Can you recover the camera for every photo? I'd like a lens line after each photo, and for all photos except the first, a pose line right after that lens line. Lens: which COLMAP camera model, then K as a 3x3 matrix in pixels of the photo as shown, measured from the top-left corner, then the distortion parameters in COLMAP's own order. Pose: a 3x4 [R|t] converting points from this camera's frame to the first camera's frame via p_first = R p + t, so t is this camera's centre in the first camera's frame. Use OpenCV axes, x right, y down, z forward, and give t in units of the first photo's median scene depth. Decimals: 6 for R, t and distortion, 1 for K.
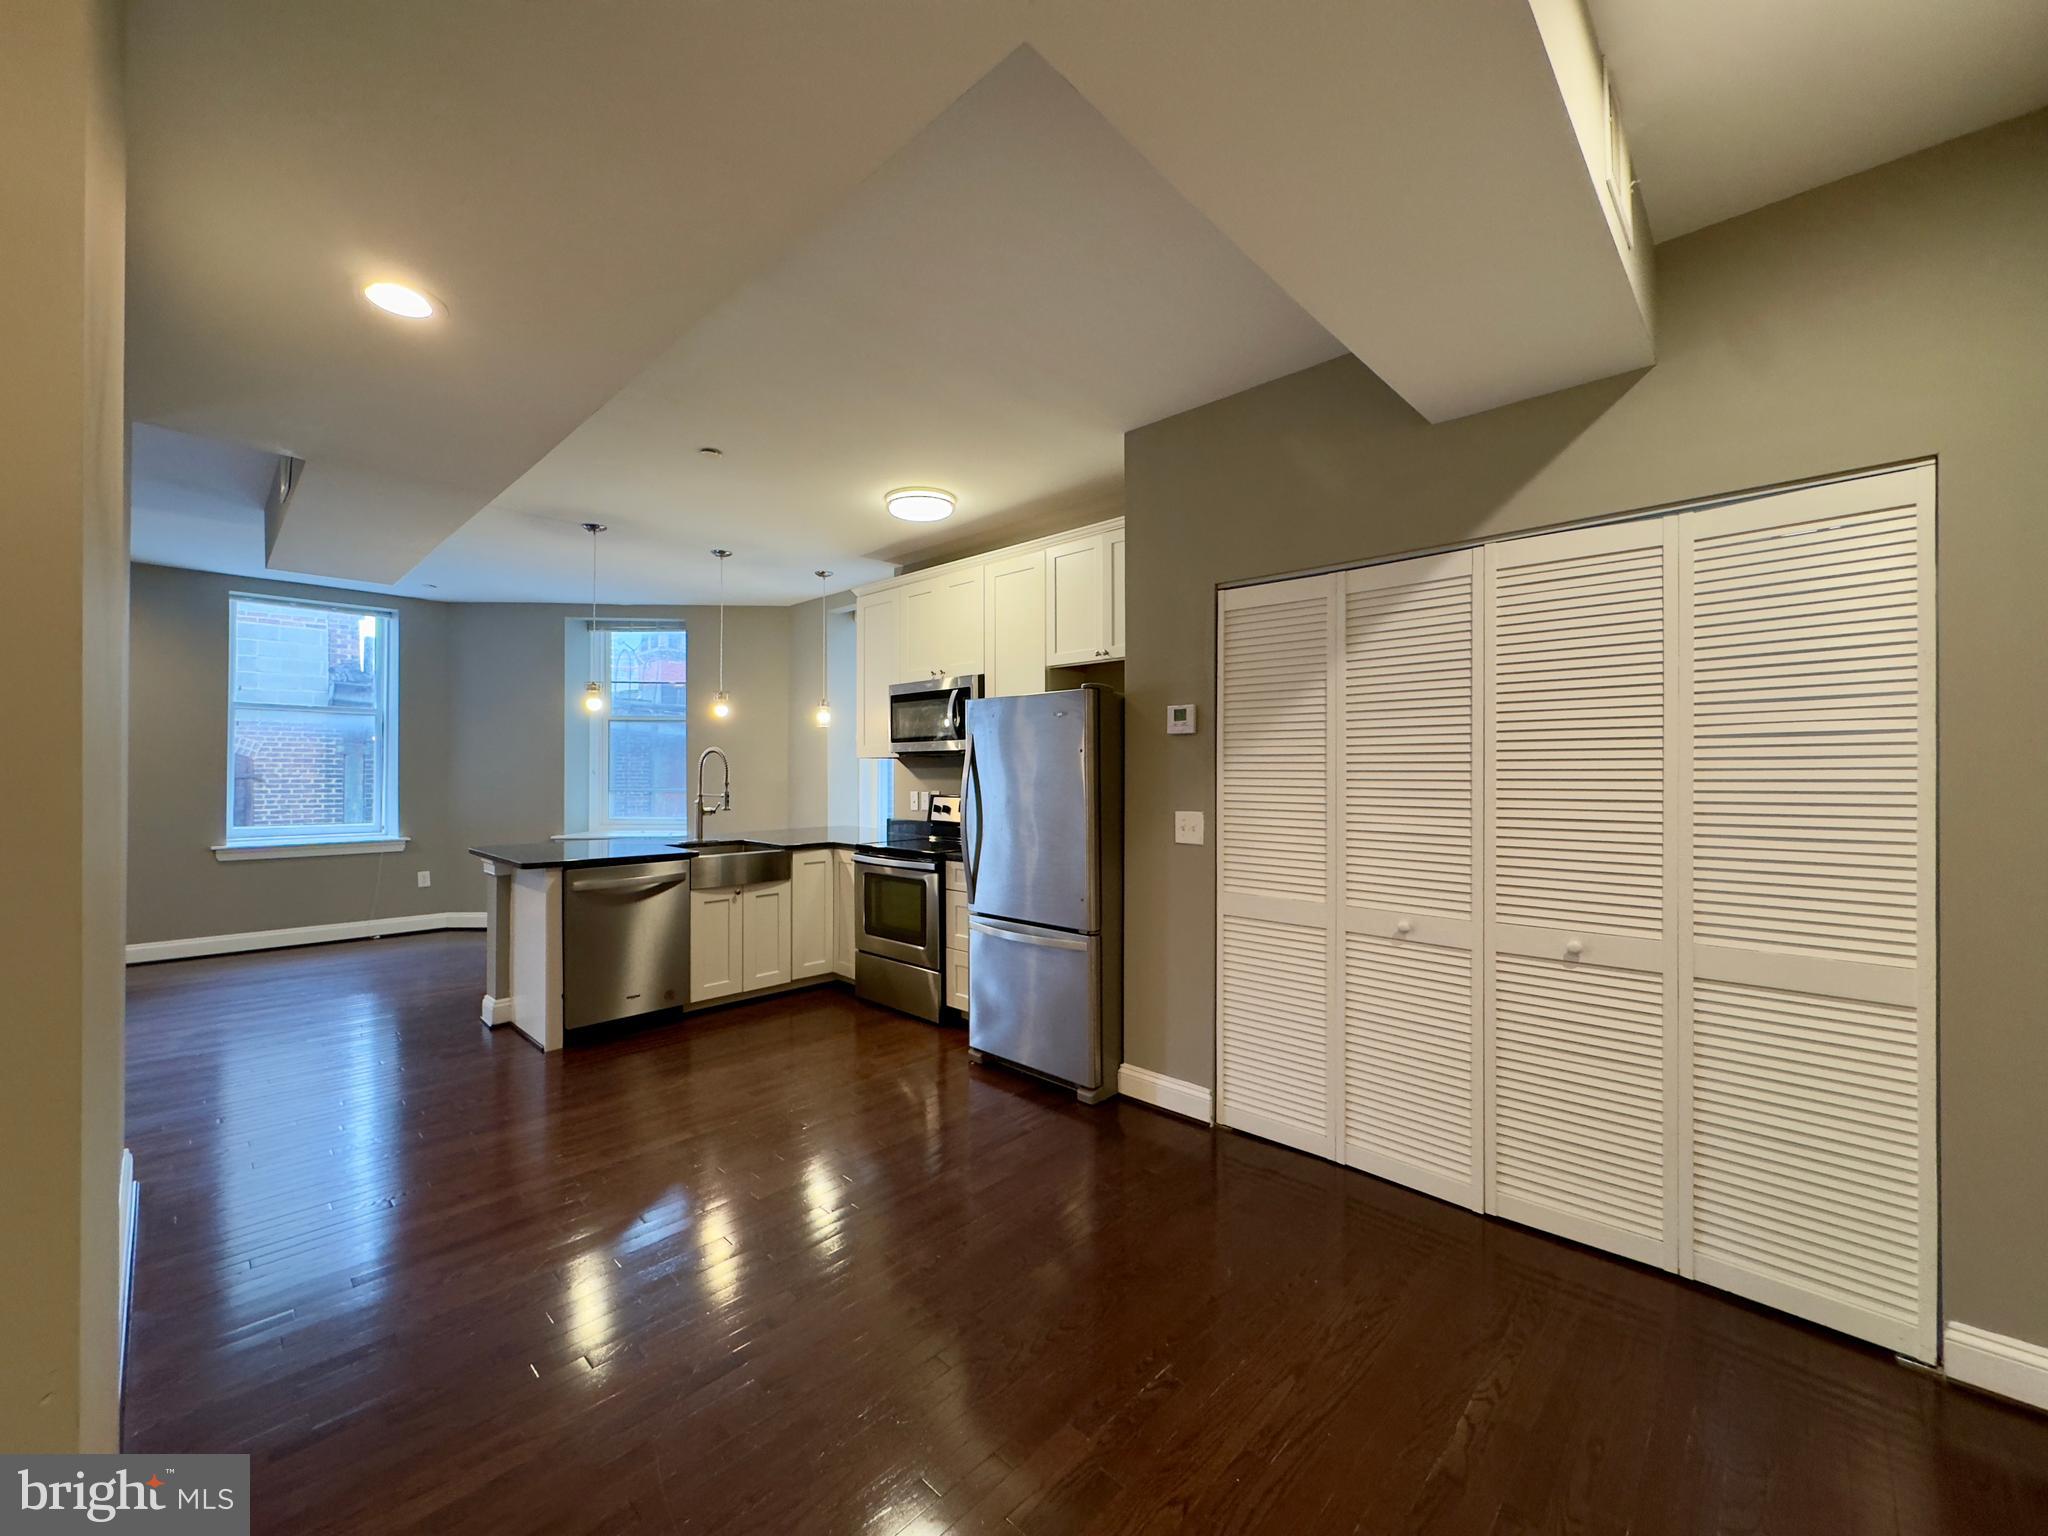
lens RADIAL K [[823.0, 0, 1017.4], [0, 823.0, 760.0], [0, 0, 1]] dist [-0.002324, -0.000645]
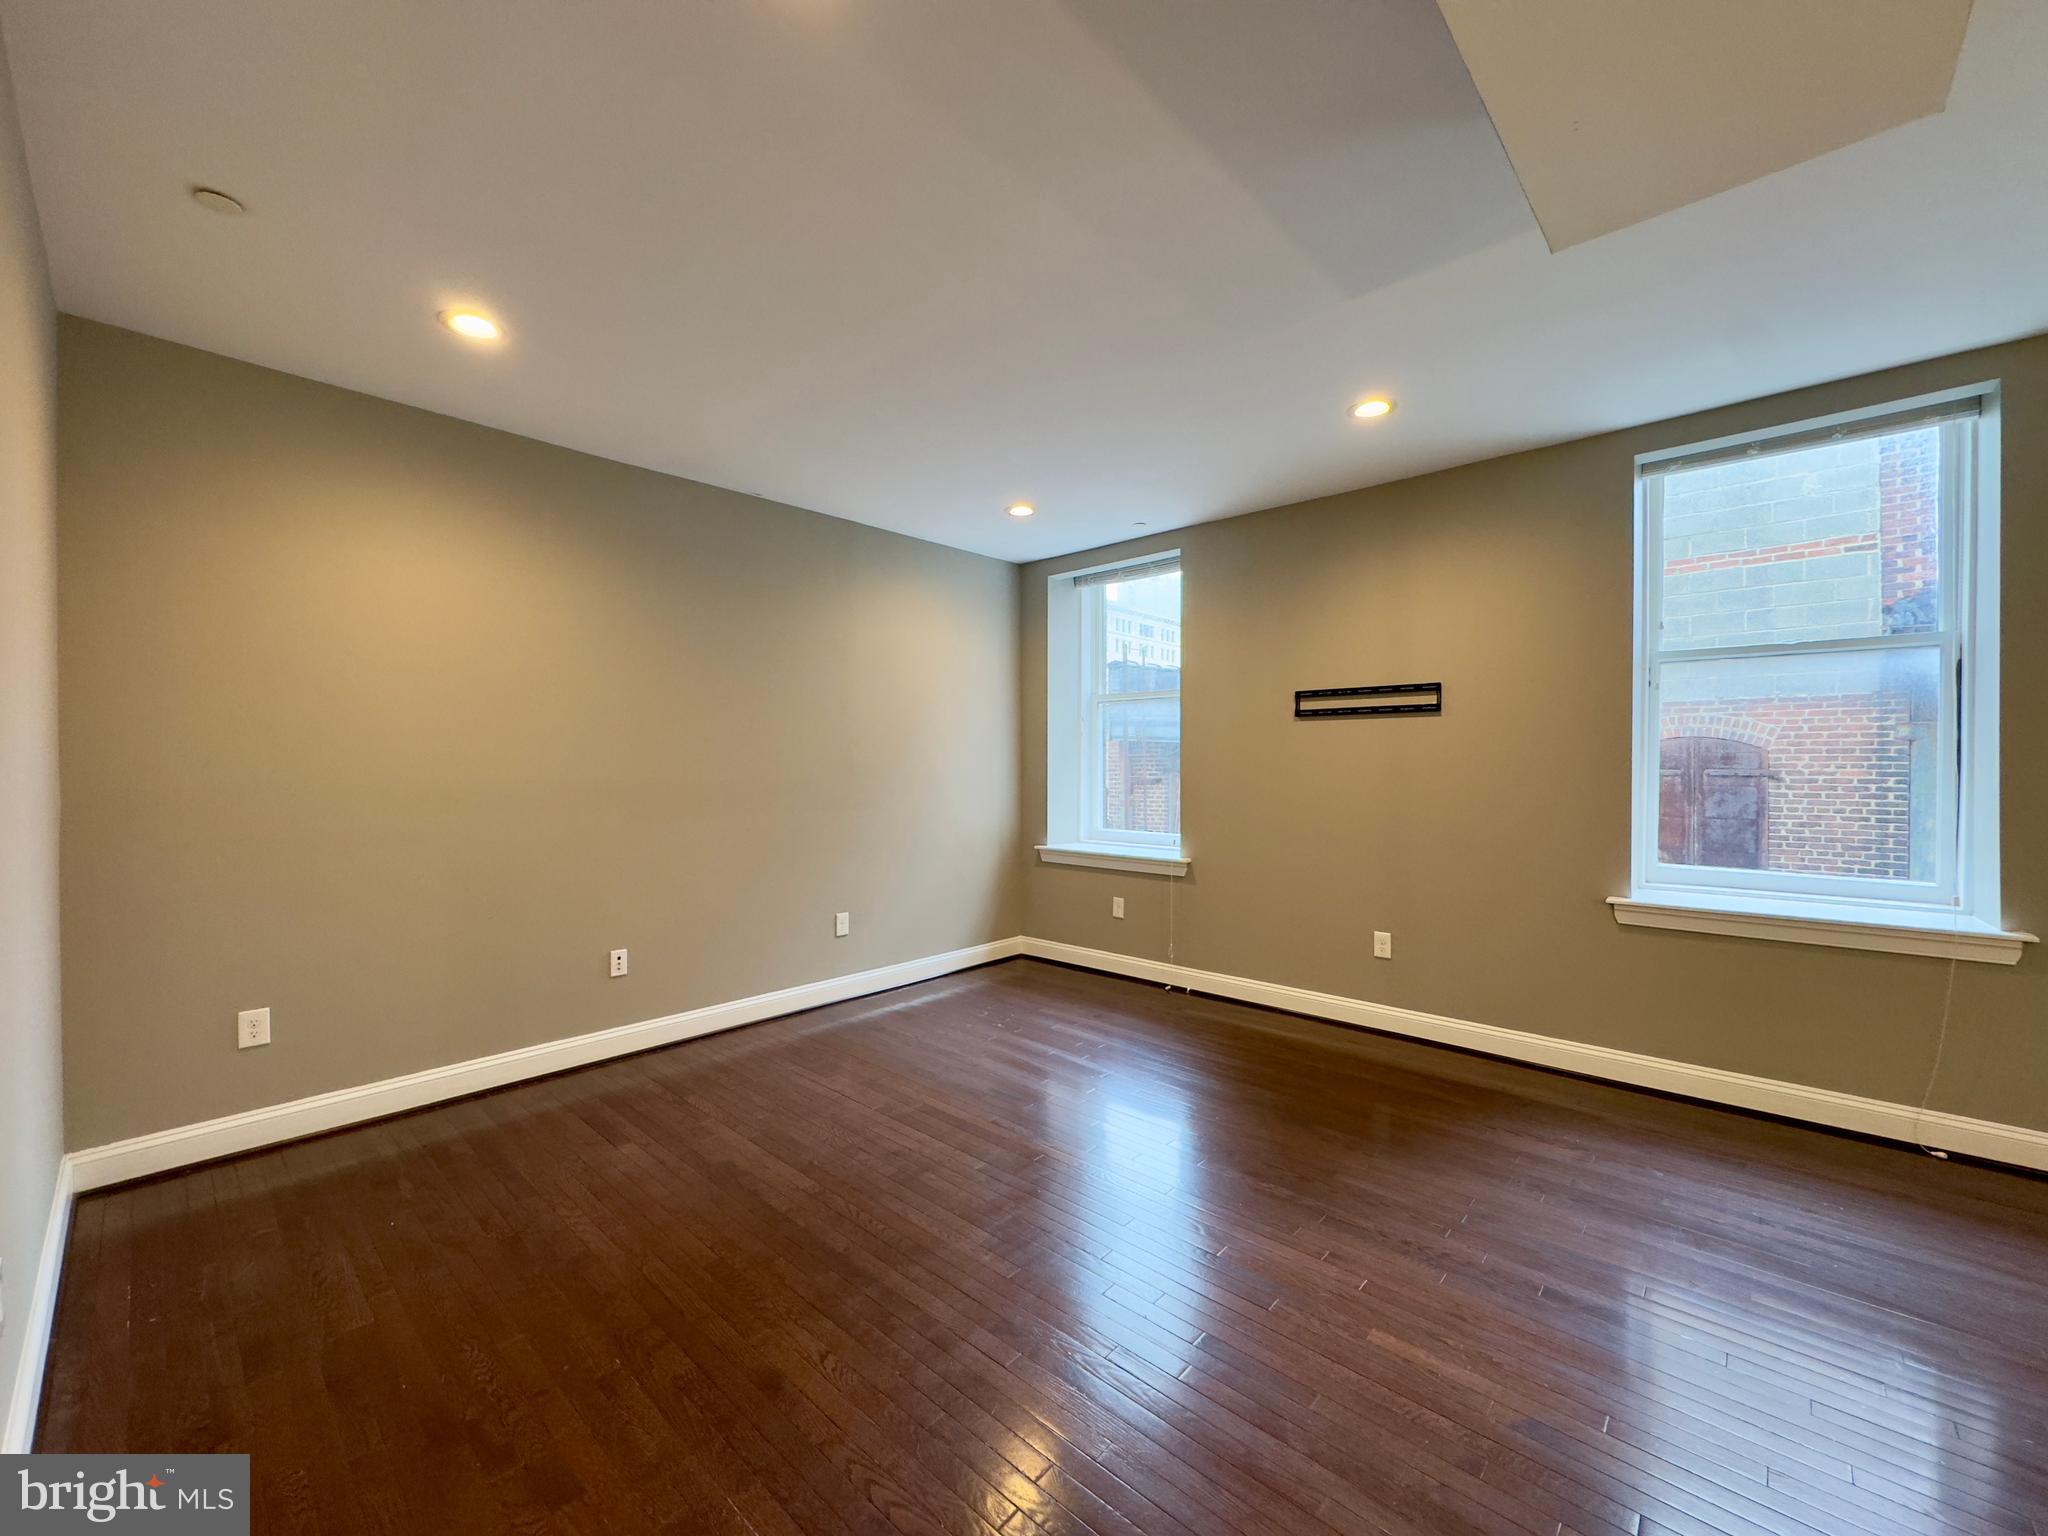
lens RADIAL K [[784.4, 0, 1026.8], [0, 784.4, 770.4], [0, 0, 1]] dist [-0.001506, -0.000111]
pose [[0.013786, 0.012526, -0.999827, -0.510656], [0.014953, 0.999807, 0.012731, -0.002533], [0.999793, -0.015125, 0.013596, 0.703184]]
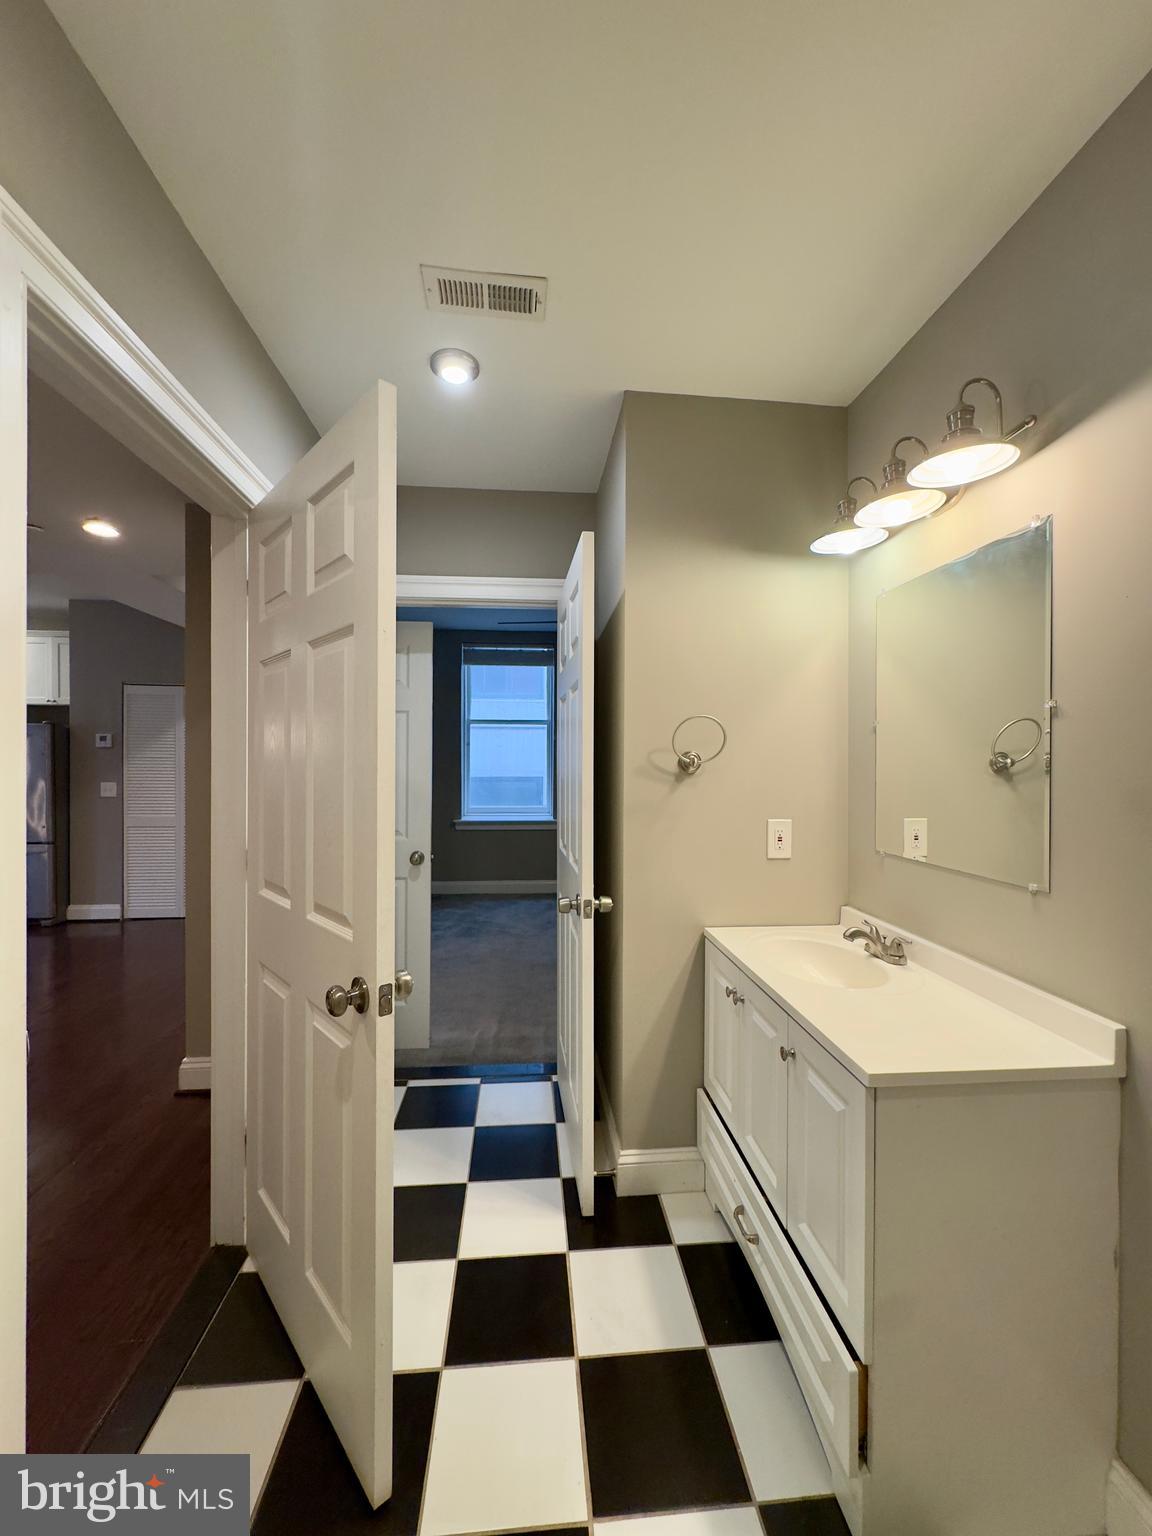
lens RADIAL K [[617.3, 0, 587.0], [0, 617.3, 769.5], [0, 0, 1]] dist [-0.002324, -0.000645]
pose [[0.661105, -0.005974, 0.750269, -0.123352], [-0.009927, 0.999811, 0.016708, -0.008293], [-0.750227, -0.018494, 0.660921, -0.711560]]
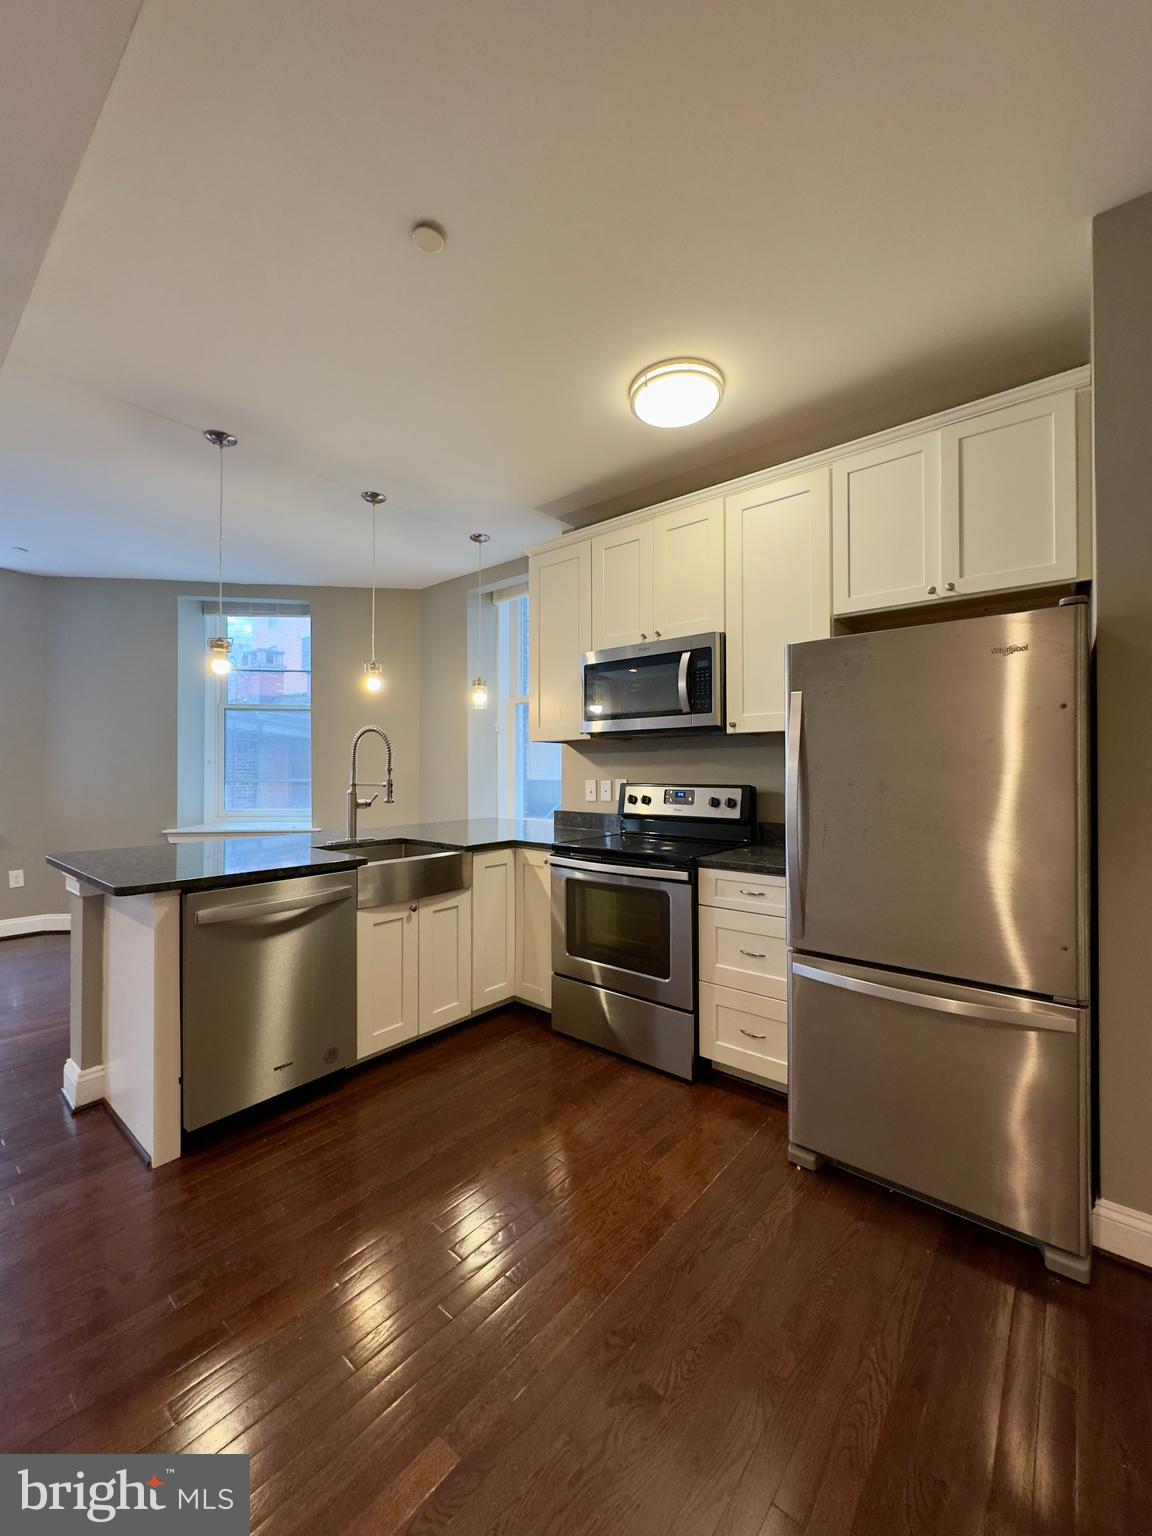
lens RADIAL K [[617.3, 0, 569.6], [0, 617.3, 760.0], [0, 0, 1]] dist [-0.002324, -0.000645]
pose [[0.997649, 0.000710, 0.068525, -0.225047], [-0.000500, 0.999995, -0.003073, 0.021612], [-0.068527, 0.003031, 0.997645, 0.395348]]
